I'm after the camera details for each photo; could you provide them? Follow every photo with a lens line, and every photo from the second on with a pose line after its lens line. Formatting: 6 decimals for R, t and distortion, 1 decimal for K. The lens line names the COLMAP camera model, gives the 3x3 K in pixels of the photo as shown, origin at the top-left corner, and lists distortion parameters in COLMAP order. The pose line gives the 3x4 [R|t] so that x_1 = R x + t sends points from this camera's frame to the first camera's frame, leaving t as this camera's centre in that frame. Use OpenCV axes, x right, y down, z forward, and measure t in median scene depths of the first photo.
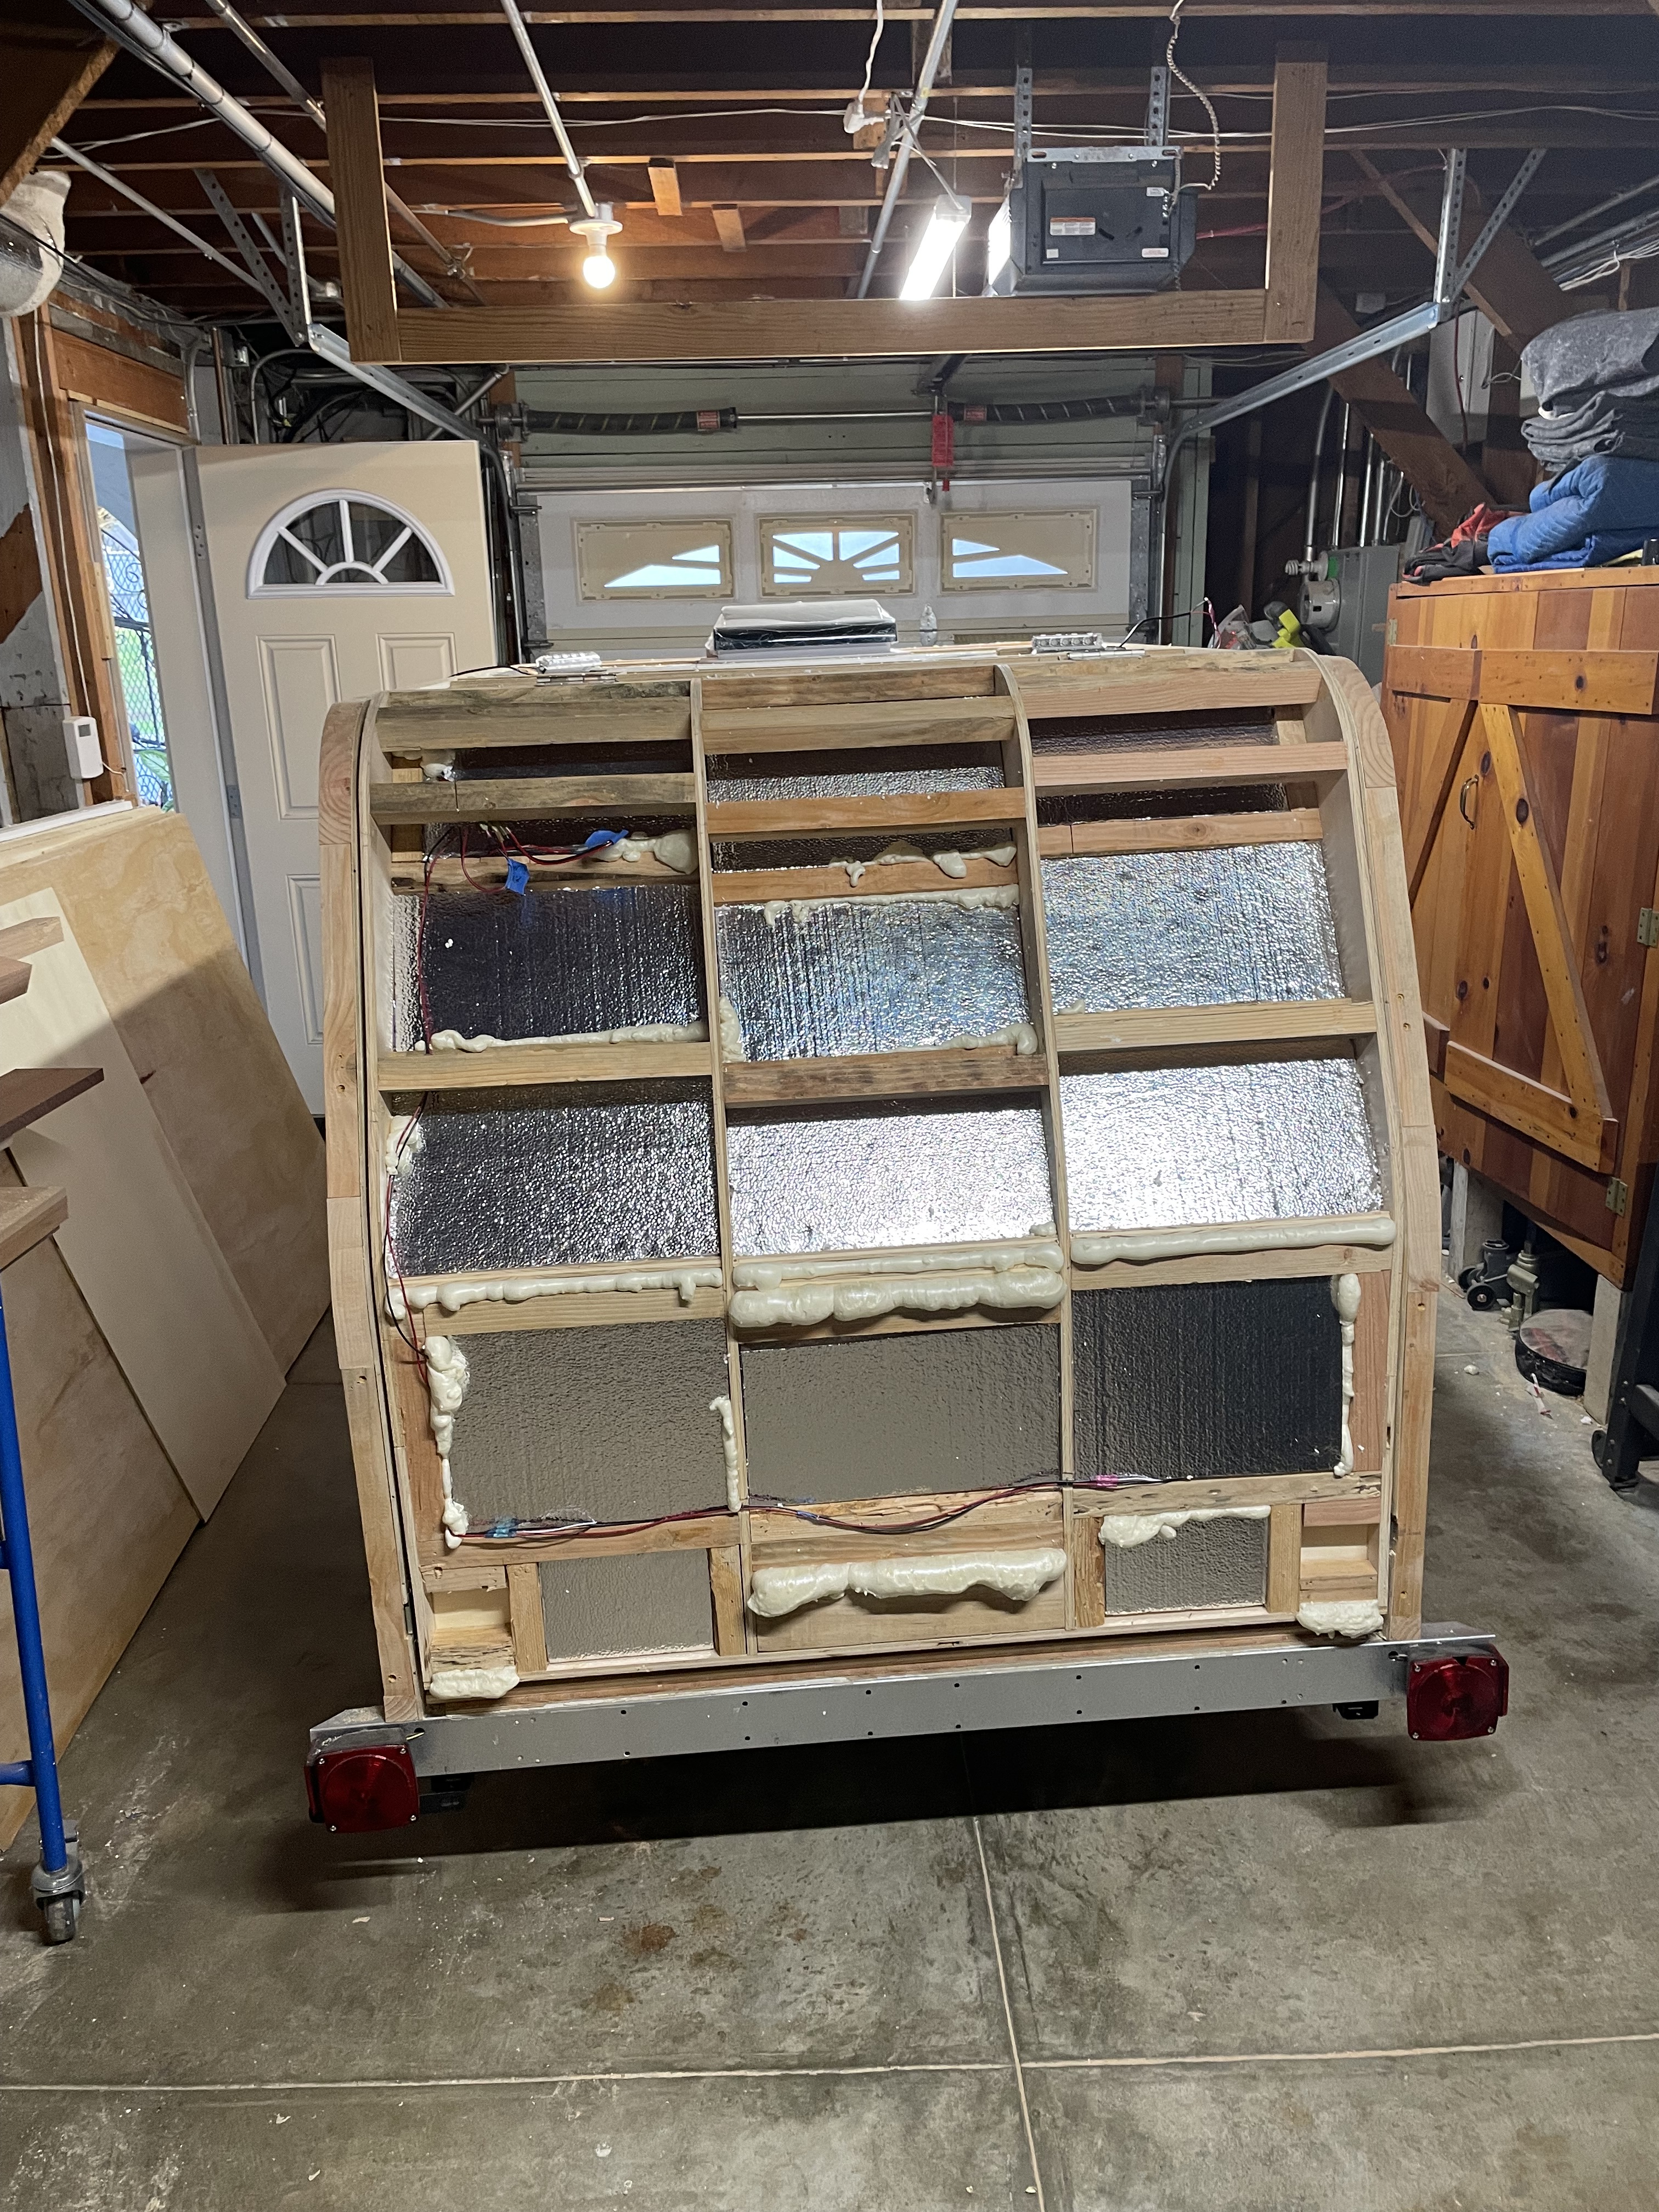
lens RADIAL K [[1666.8, 0, 837.8], [0, 1666.8, 1102.6], [0, 0, 1]] dist [0.082819, -0.103708]
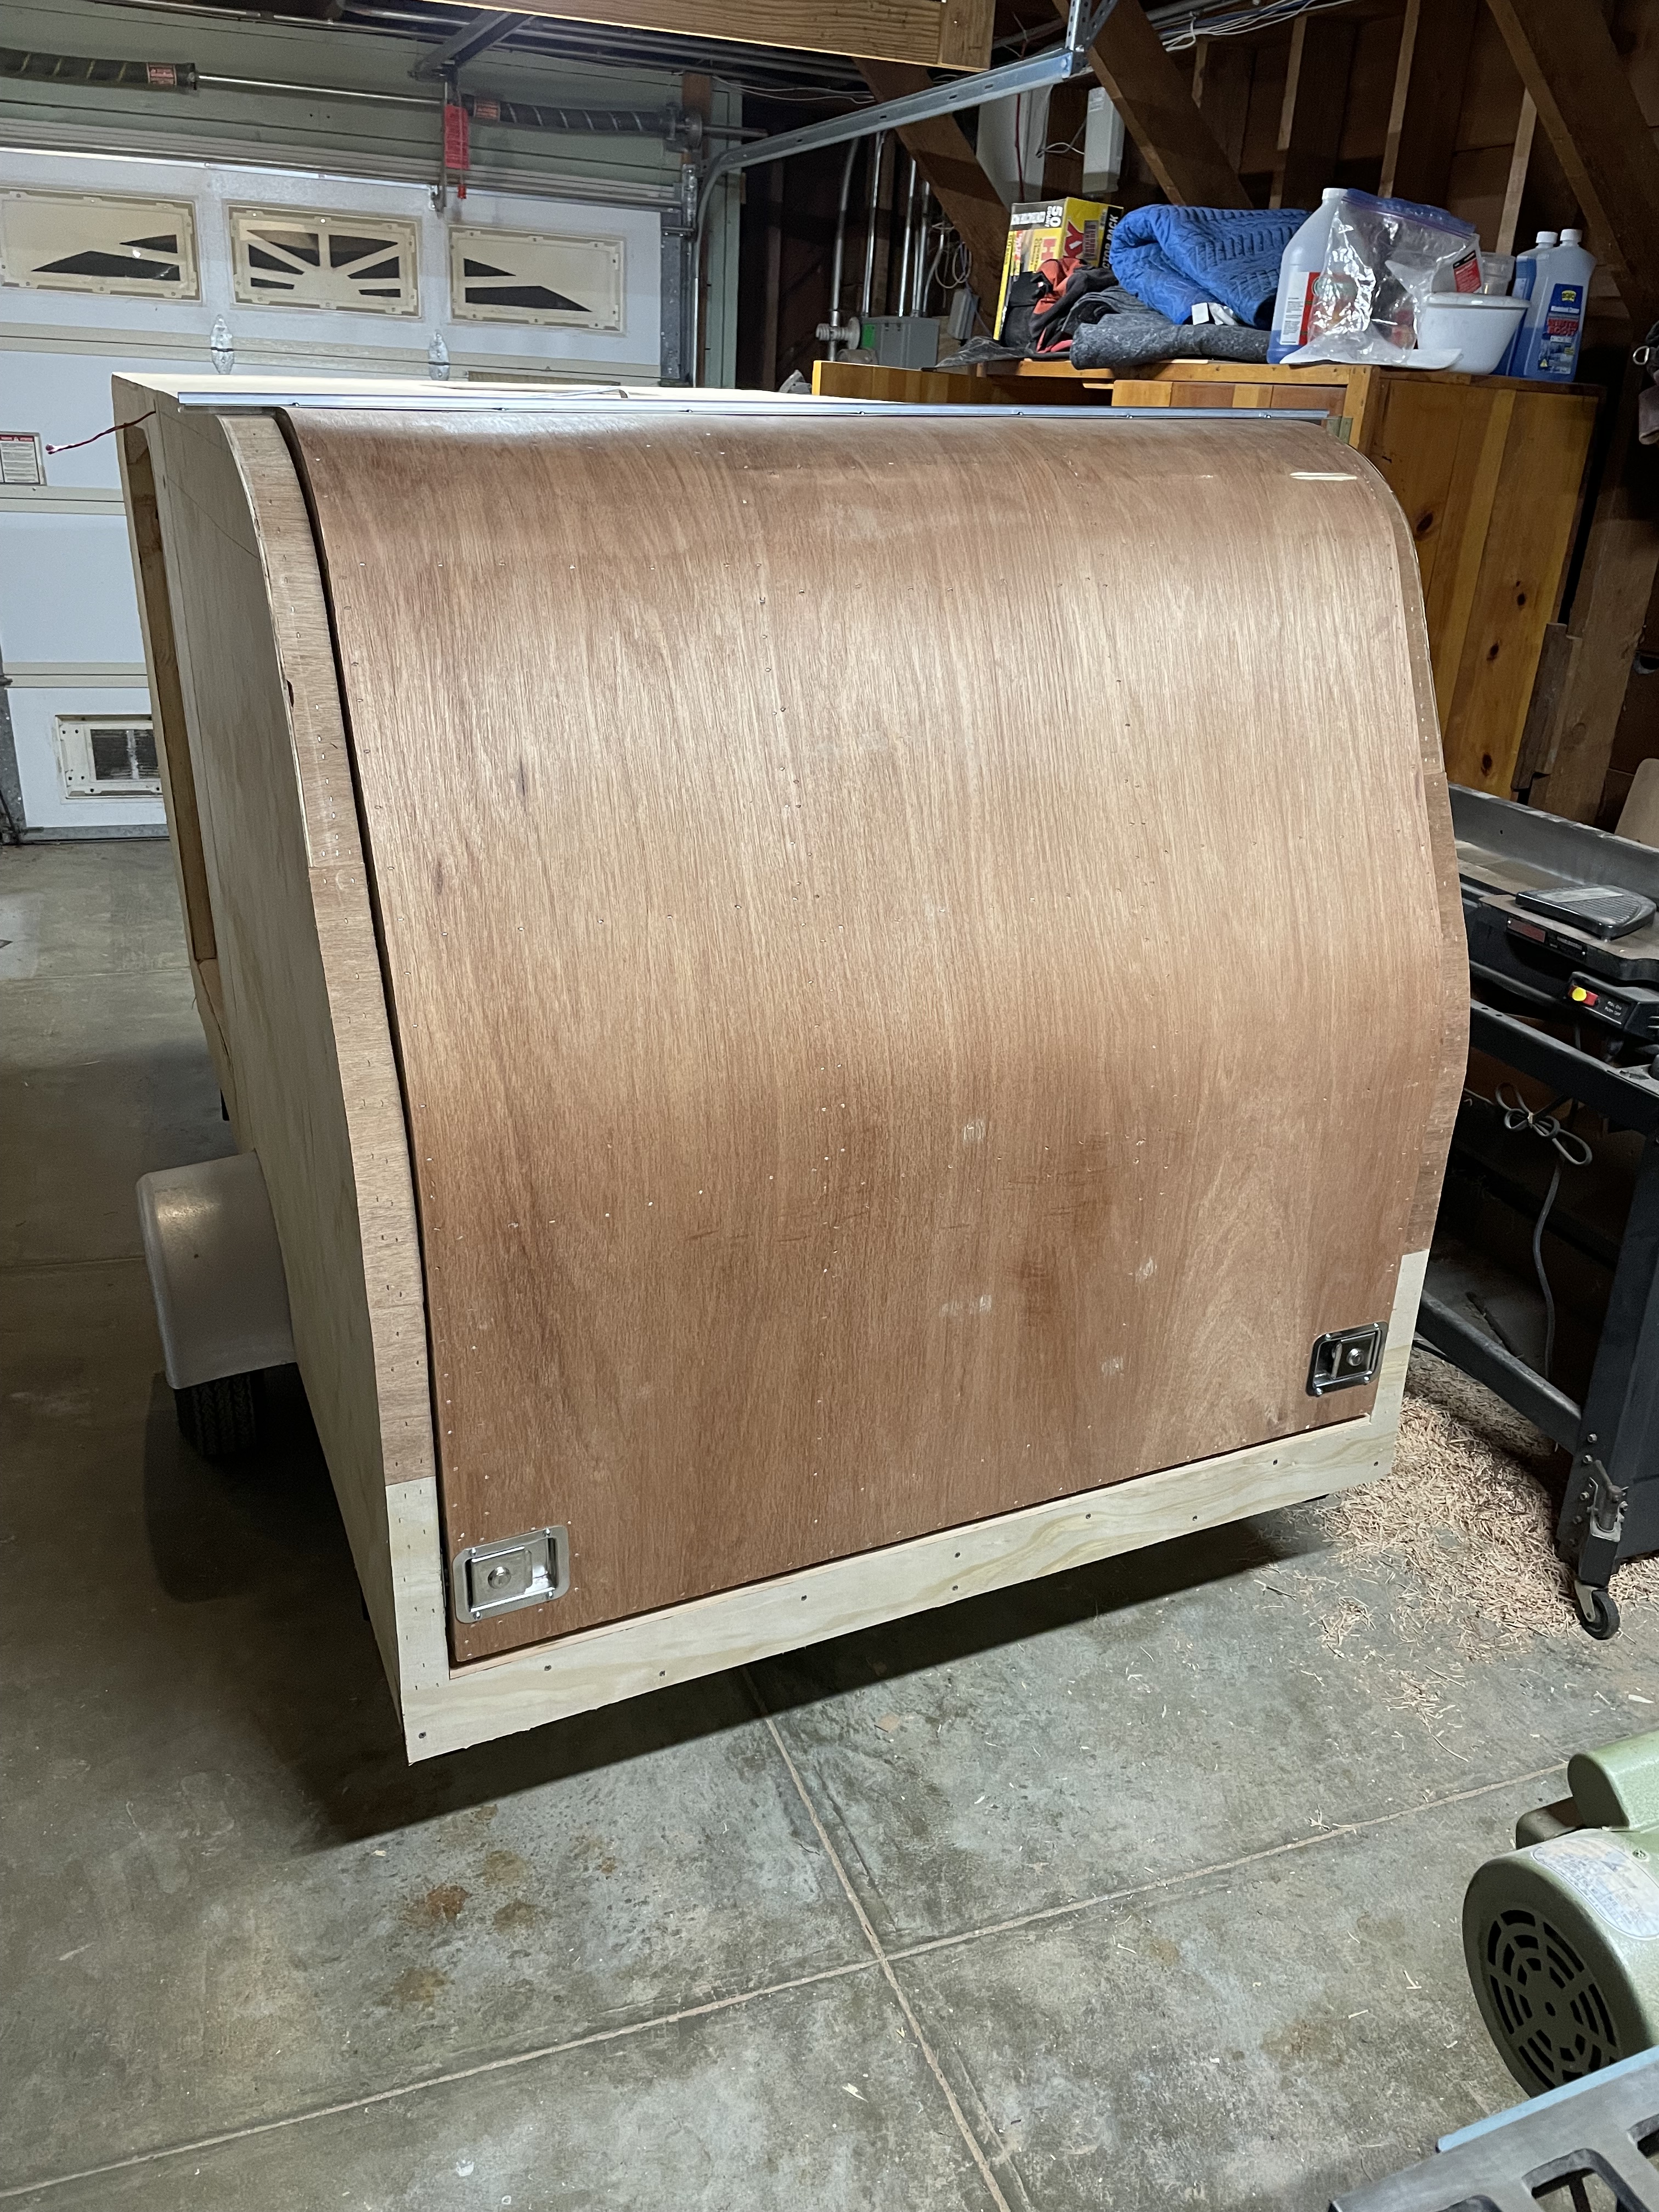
lens RADIAL K [[1672.1, 0, 840.1], [0, 1672.1, 1091.4], [0, 0, 1]] dist [0.085147, -0.109463]
pose [[0.941605, -0.054032, 0.332356, -0.185659], [0.013378, 0.992265, 0.123414, -0.027746], [-0.336453, -0.111761, 0.935045, 0.158432]]
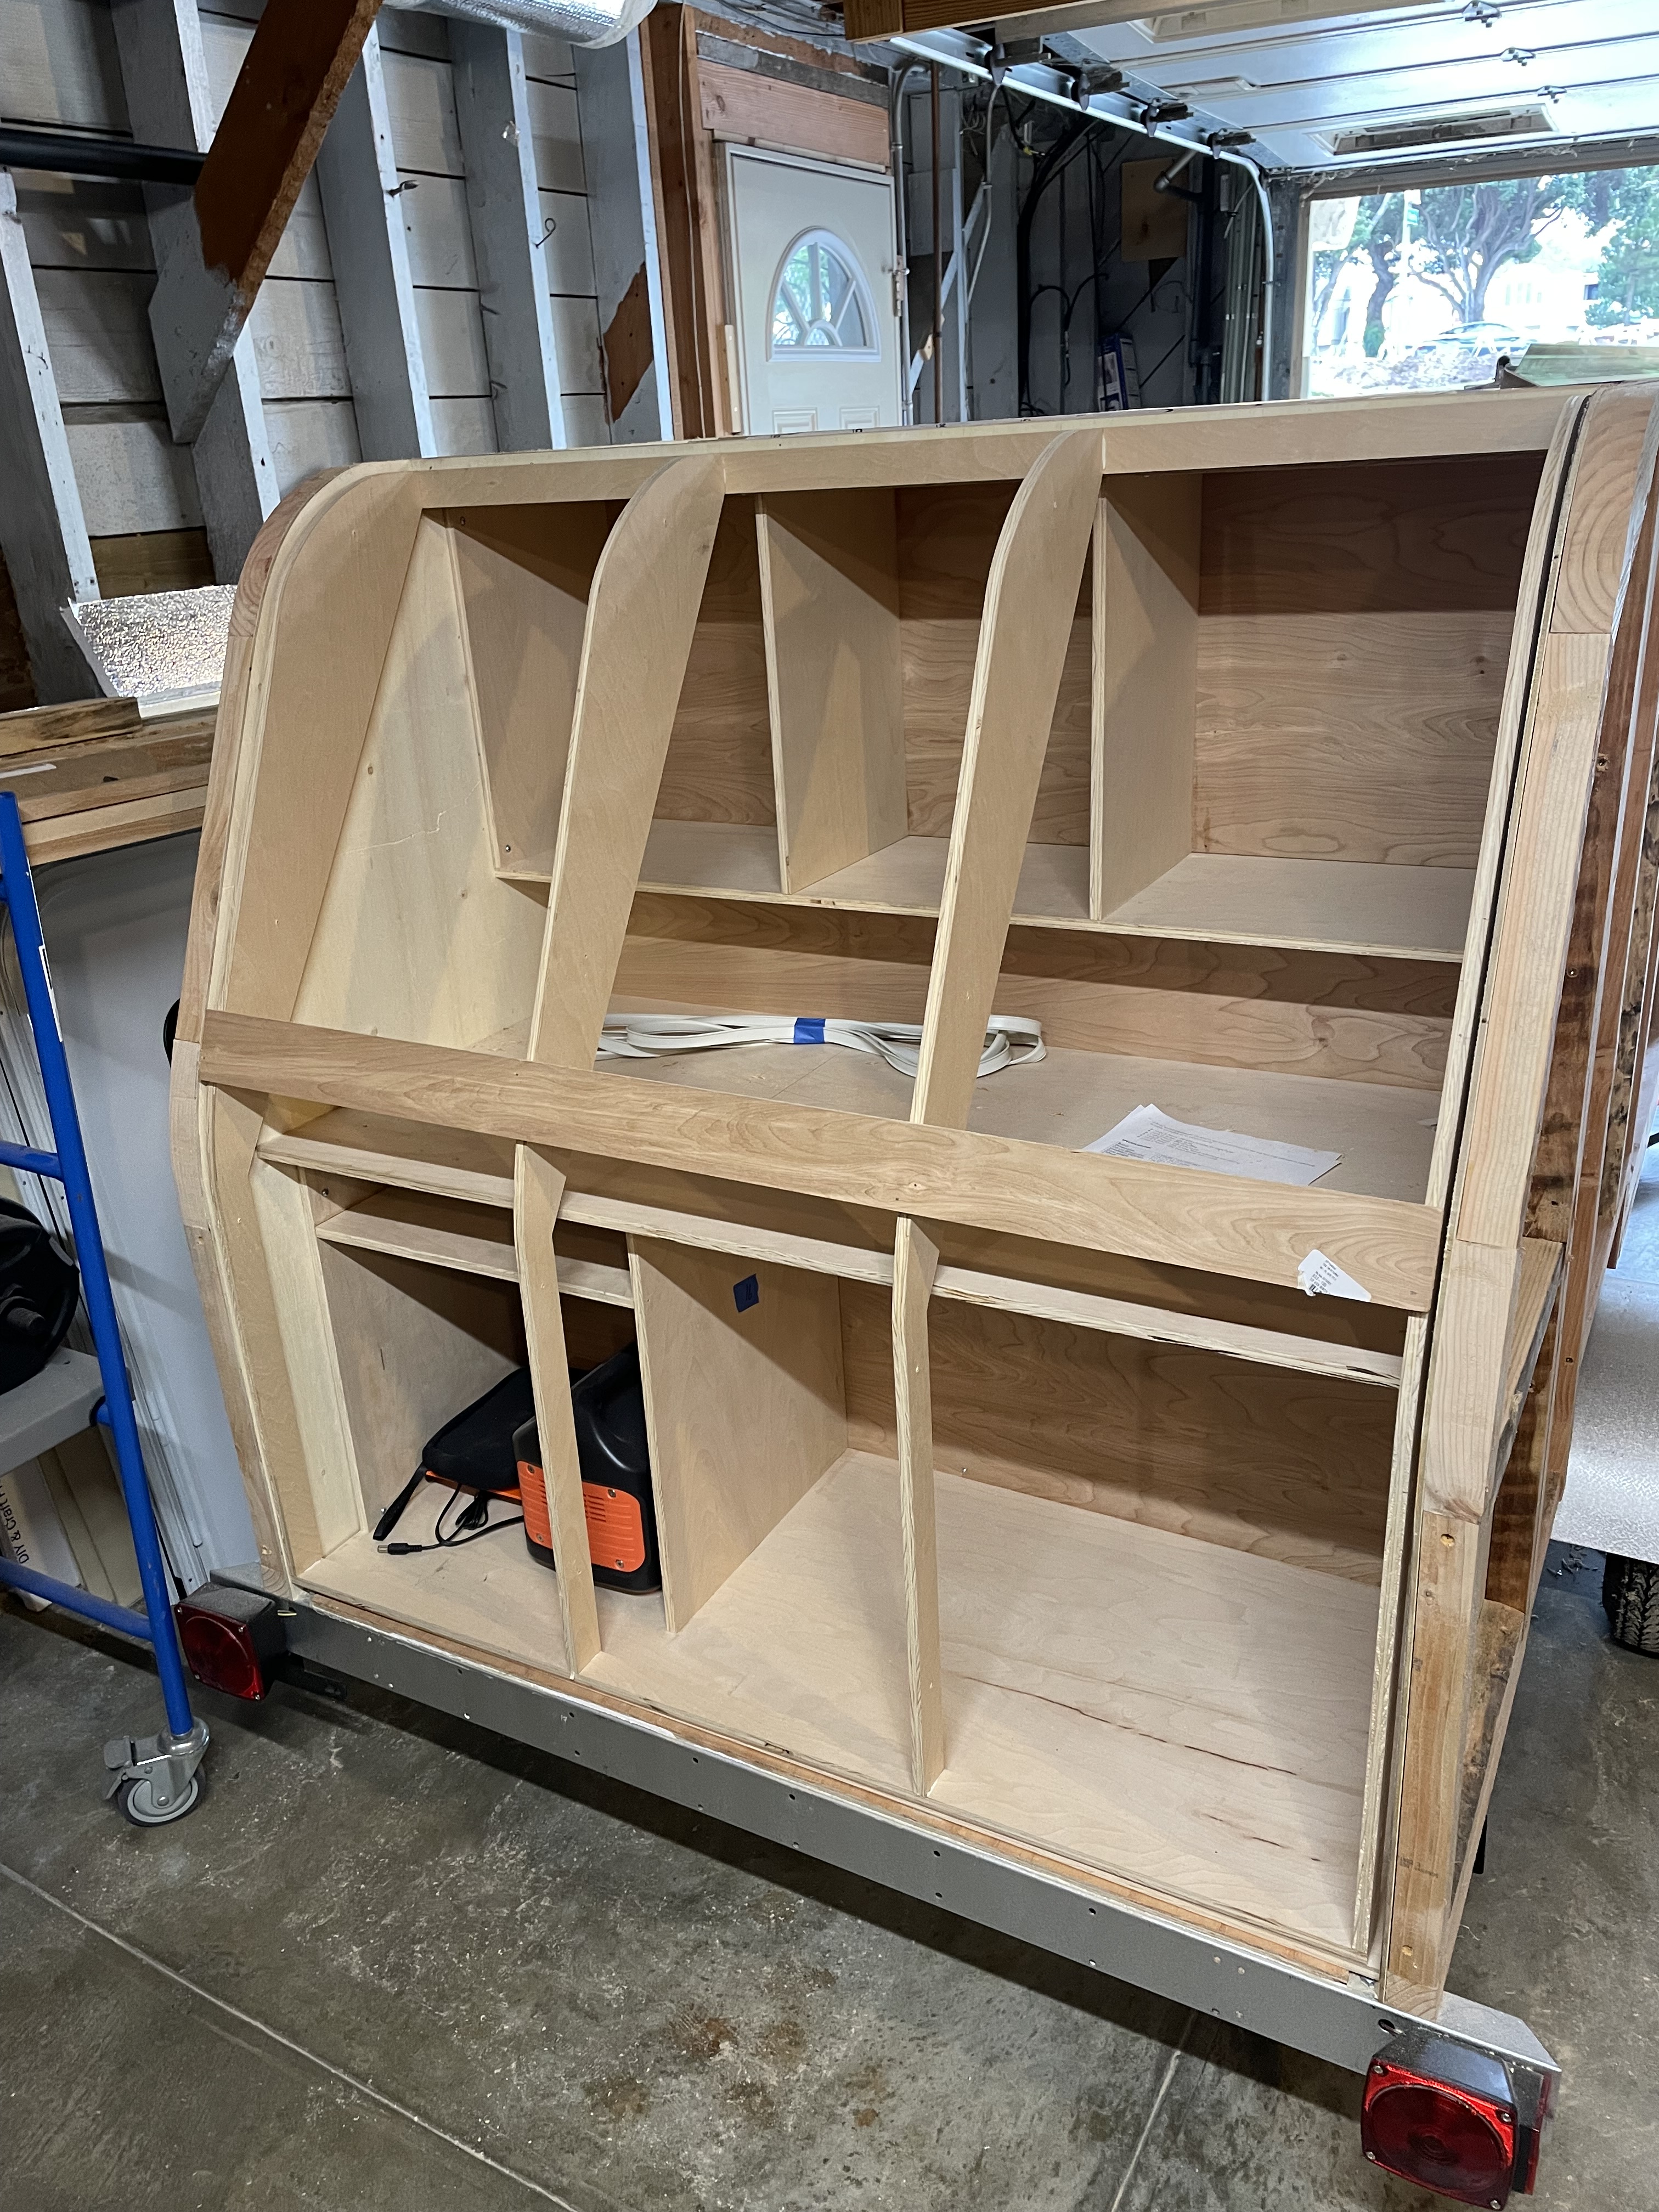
lens RADIAL K [[1671.7, 0, 818.9], [0, 1671.7, 1091.5], [0, 0, 1]] dist [0.084846, -0.107164]
pose [[0.858906, 0.169516, -0.483264, 0.256116], [-0.113504, 0.983172, 0.143140, -0.078686], [0.499397, -0.068091, 0.863694, 0.350071]]
